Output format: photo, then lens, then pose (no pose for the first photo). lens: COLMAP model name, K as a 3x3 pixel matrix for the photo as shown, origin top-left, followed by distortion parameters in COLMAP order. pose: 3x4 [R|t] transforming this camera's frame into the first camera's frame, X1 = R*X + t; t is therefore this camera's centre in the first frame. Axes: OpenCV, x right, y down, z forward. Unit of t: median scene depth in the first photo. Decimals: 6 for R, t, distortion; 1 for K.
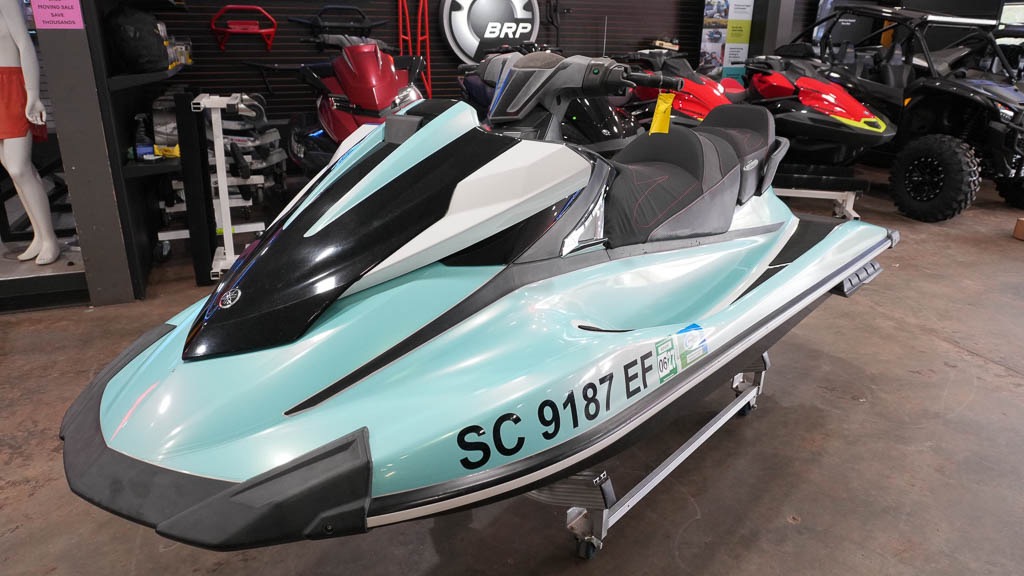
lens RADIAL K [[701.5, 0, 516.5], [0, 701.5, 289.5], [0, 0, 1]] dist [-0.065401, 0.040239]
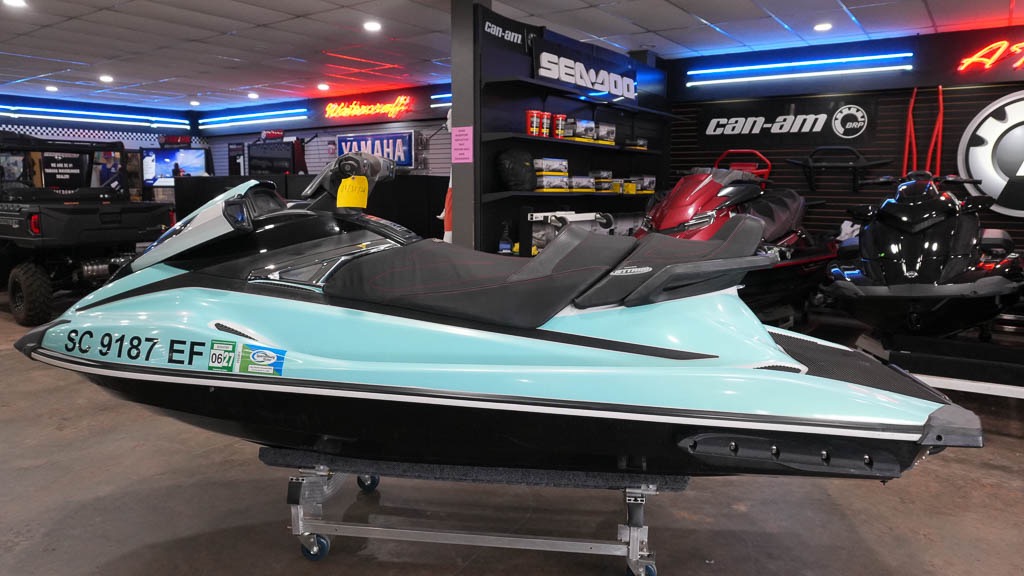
lens RADIAL K [[701.5, 0, 516.5], [0, 701.5, 289.5], [0, 0, 1]] dist [-0.065401, 0.040239]
pose [[0.543170, 0.107784, -0.832676, 0.744553], [-0.283556, 0.957008, -0.061091, -0.047202], [0.790293, 0.269293, 0.550381, 0.310515]]
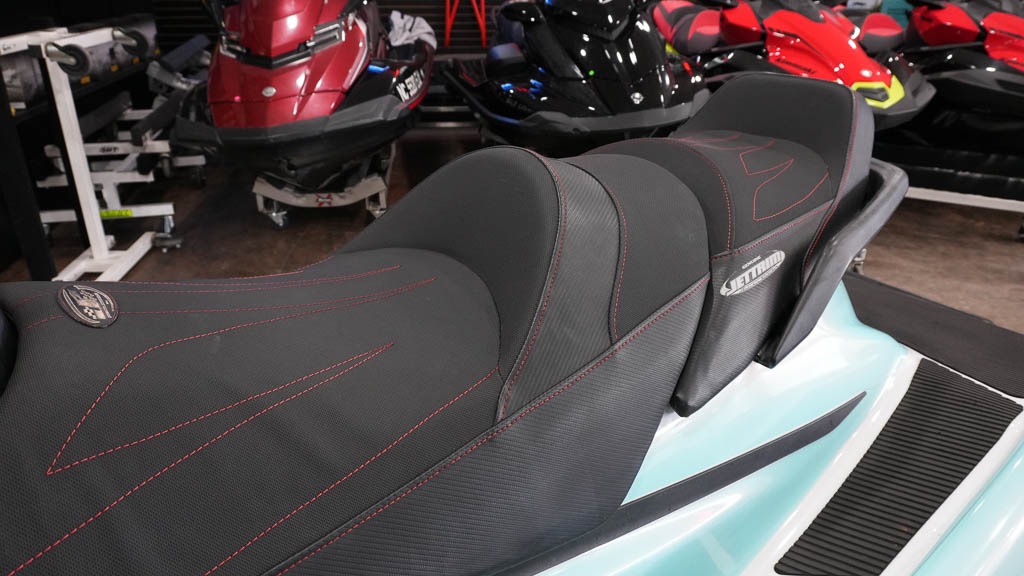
lens RADIAL K [[701.5, 0, 516.5], [0, 701.5, 289.5], [0, 0, 1]] dist [-0.065401, 0.040239]
pose [[0.977681, 0.086403, -0.191508, 0.215889], [-0.069025, 0.993020, 0.095638, -0.145251], [0.198435, -0.080284, 0.976820, 0.480341]]
